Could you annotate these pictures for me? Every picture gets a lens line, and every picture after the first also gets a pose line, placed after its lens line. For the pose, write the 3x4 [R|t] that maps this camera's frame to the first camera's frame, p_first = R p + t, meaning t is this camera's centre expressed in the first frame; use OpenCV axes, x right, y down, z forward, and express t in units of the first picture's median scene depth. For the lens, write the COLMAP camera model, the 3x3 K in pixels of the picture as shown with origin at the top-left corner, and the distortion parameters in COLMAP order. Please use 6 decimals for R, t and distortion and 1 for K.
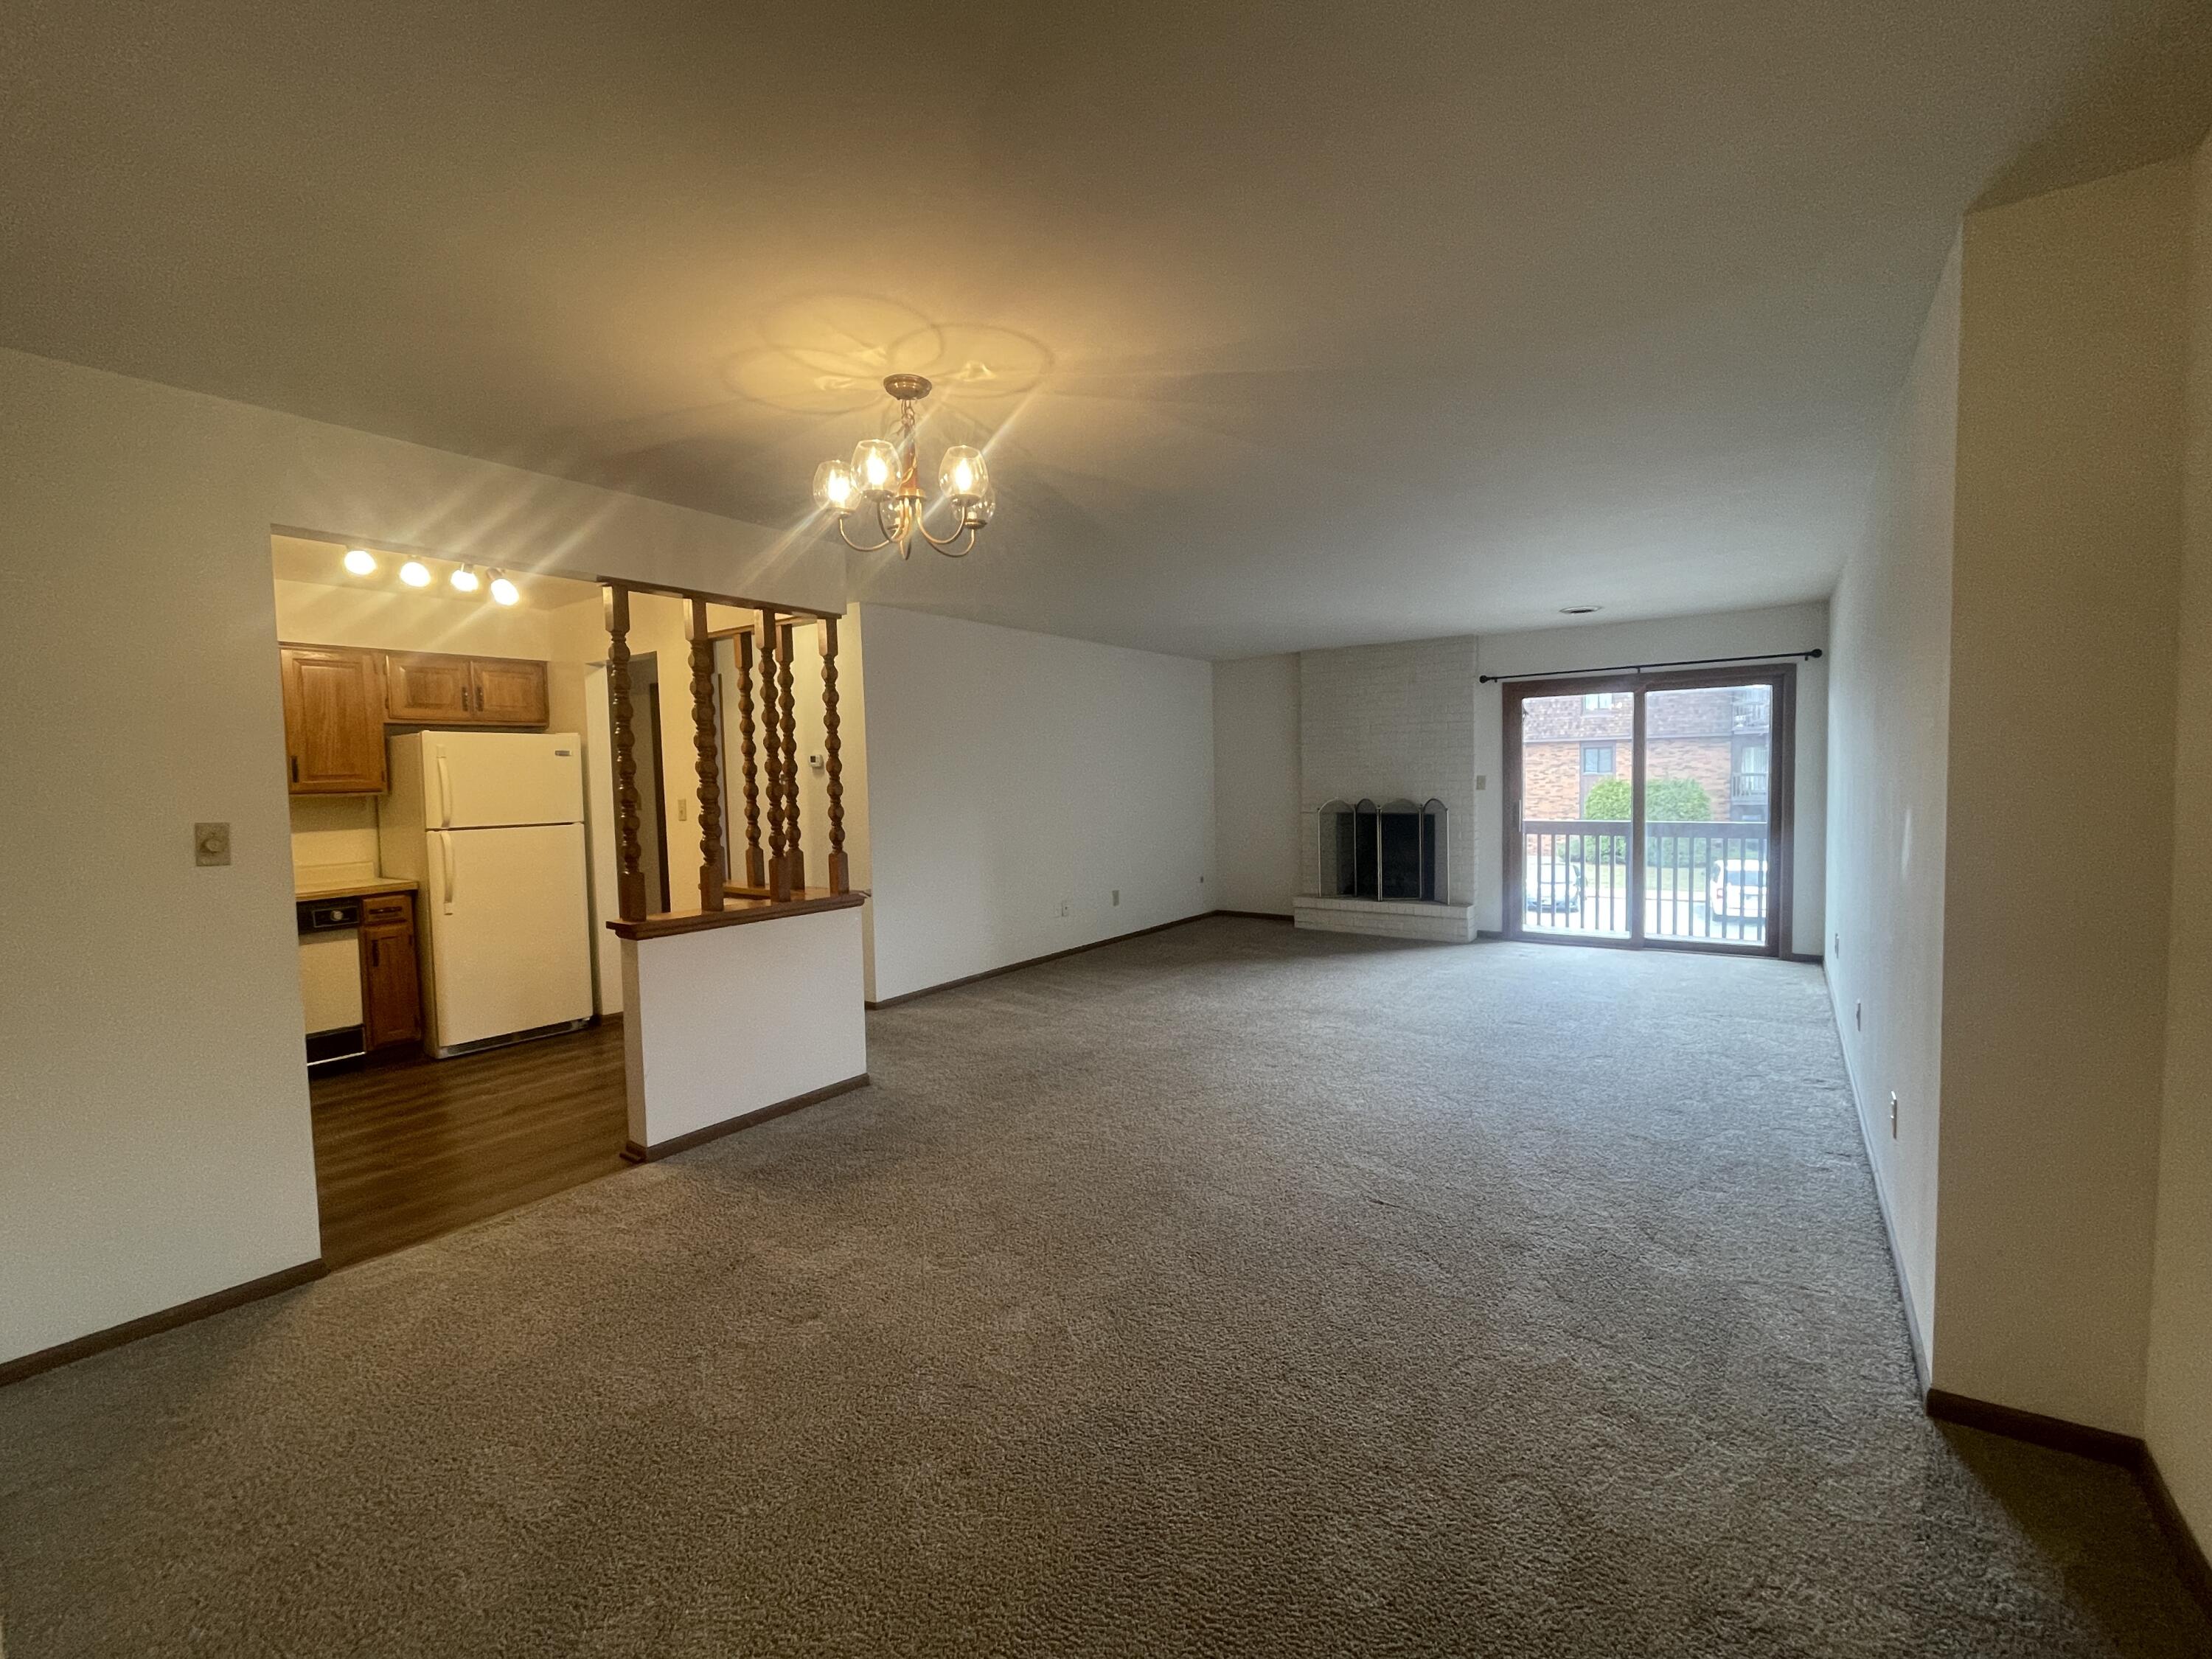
lens RADIAL K [[950.5, 0, 1096.2], [0, 950.5, 825.2], [0, 0, 1]] dist [-0.000971, -0.000038]
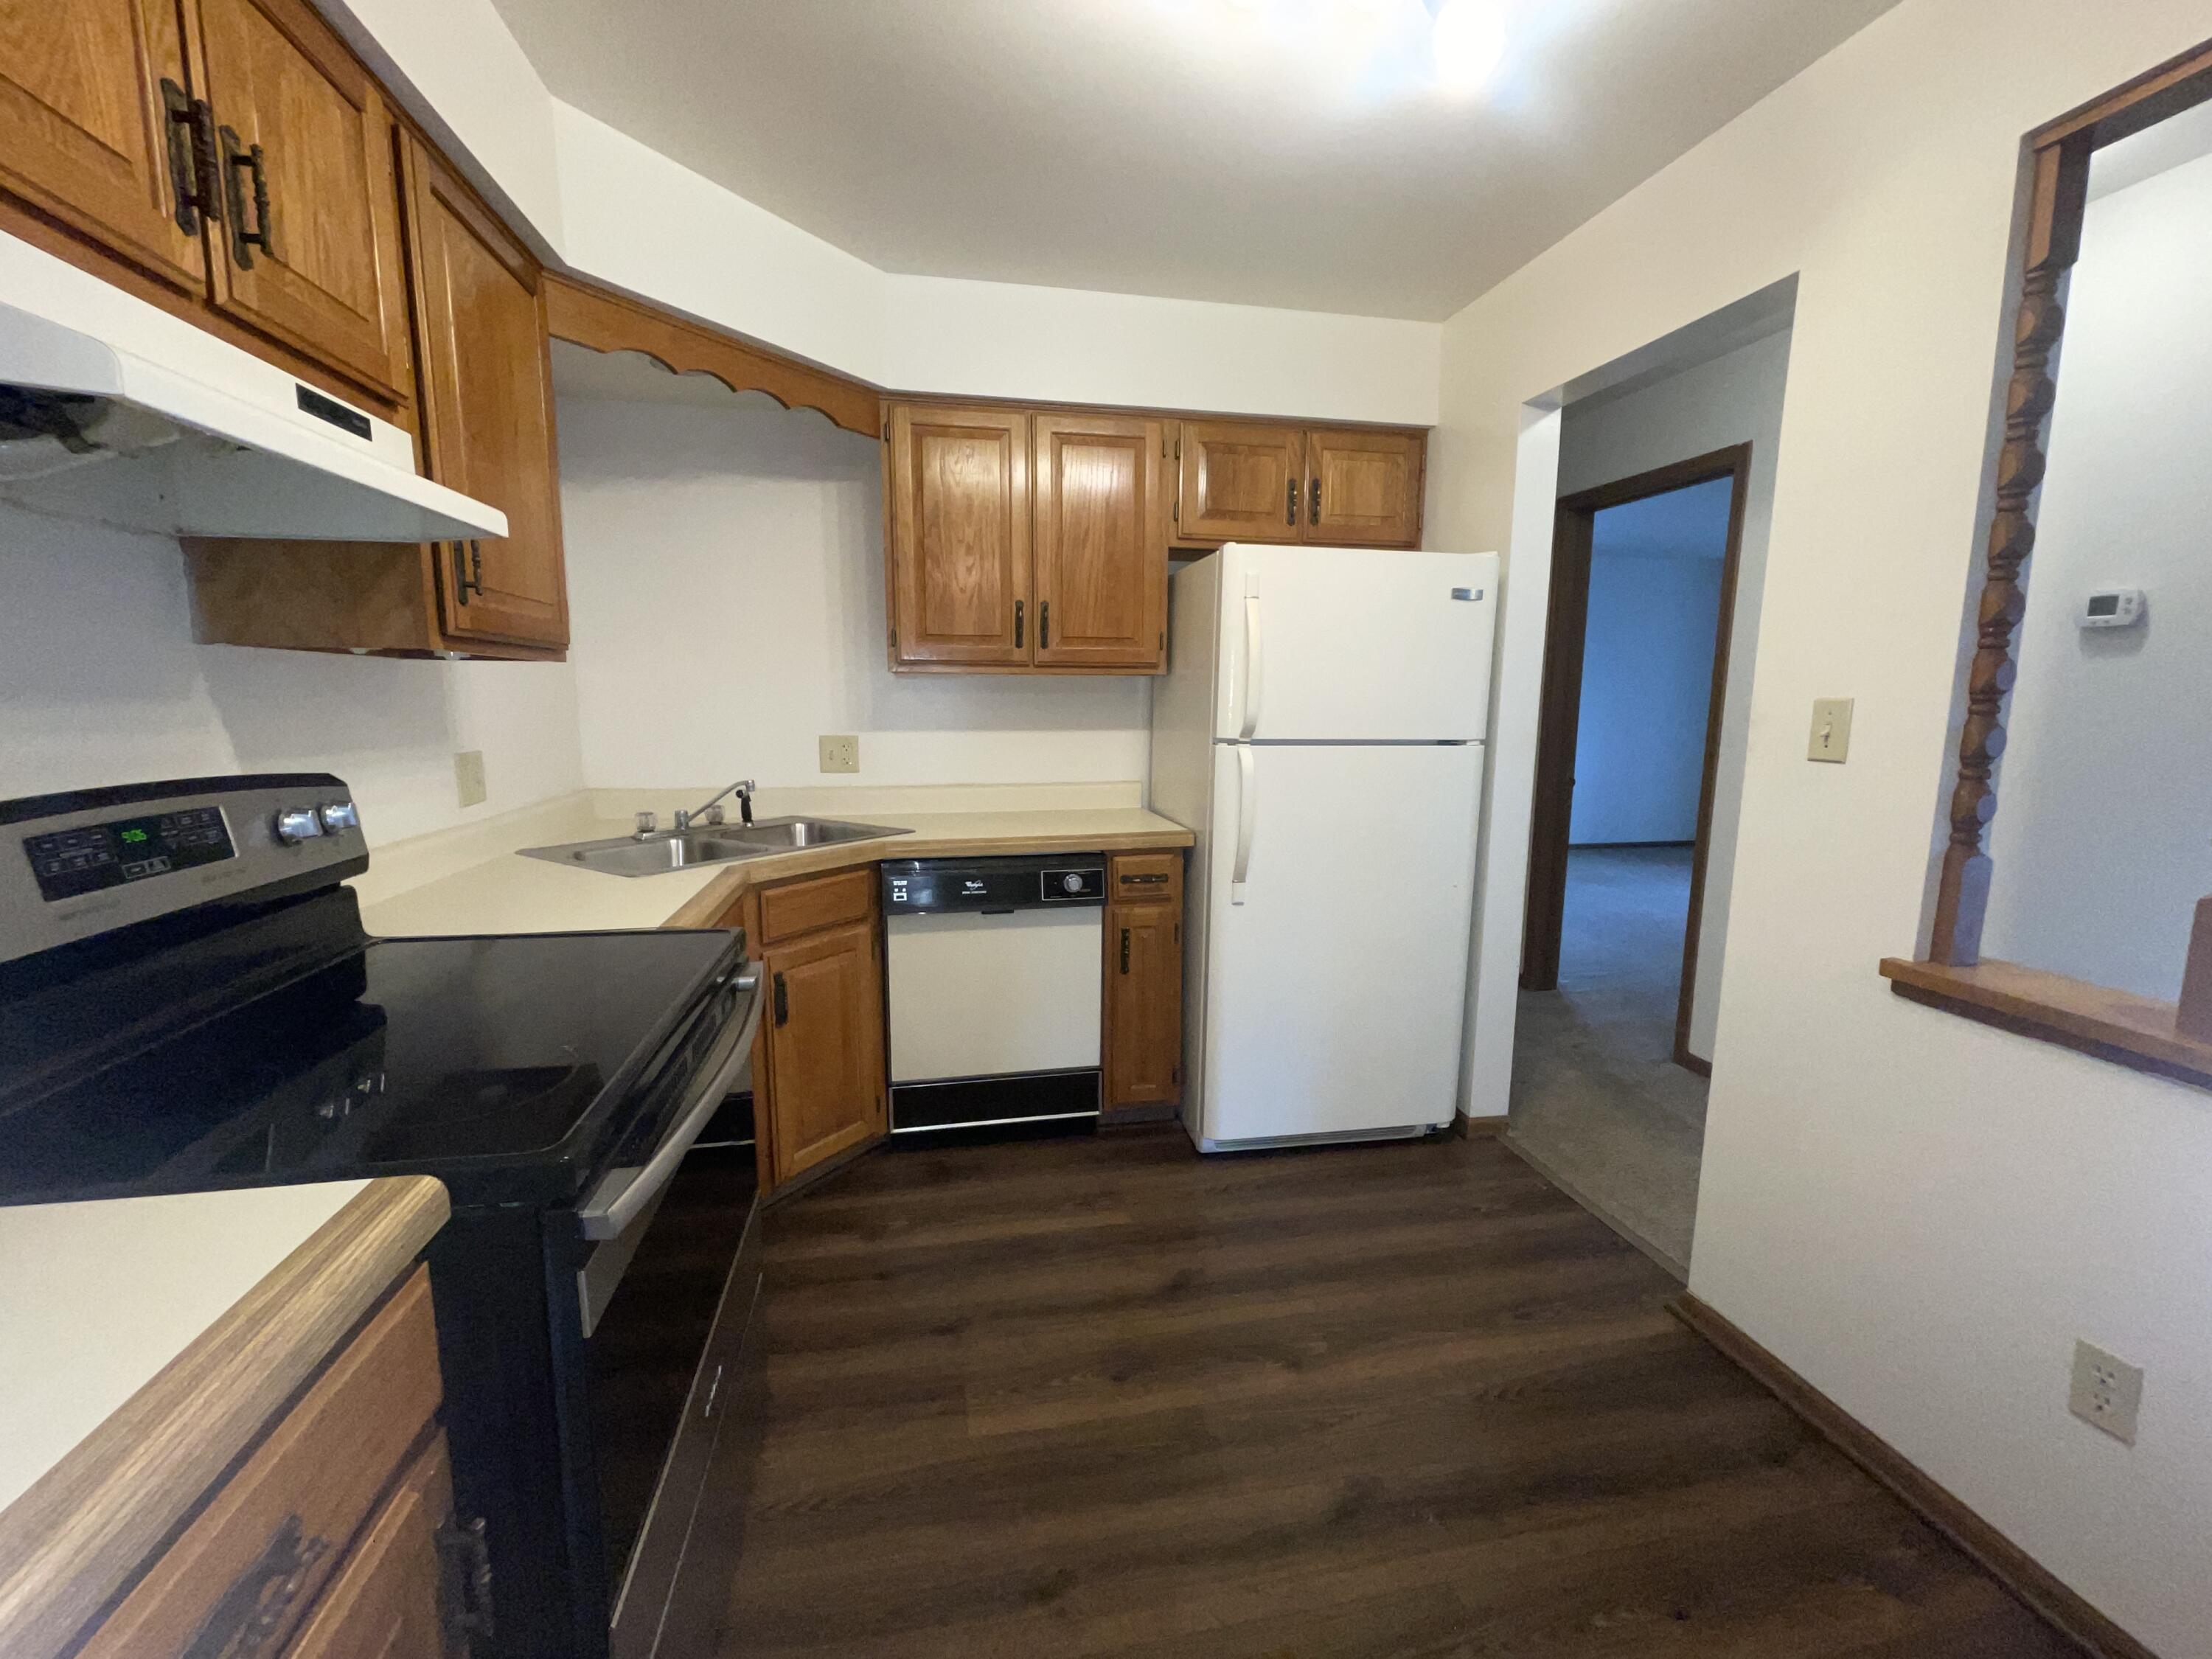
lens RADIAL K [[899.0, 0, 1101.8], [0, 899.0, 822.6], [0, 0, 1]] dist [-0.000947, -0.000245]
pose [[0.737927, 0.124248, -0.663345, -0.407981], [-0.062434, 0.991260, 0.116215, -0.003494], [0.671987, -0.044343, 0.739235, 0.577713]]
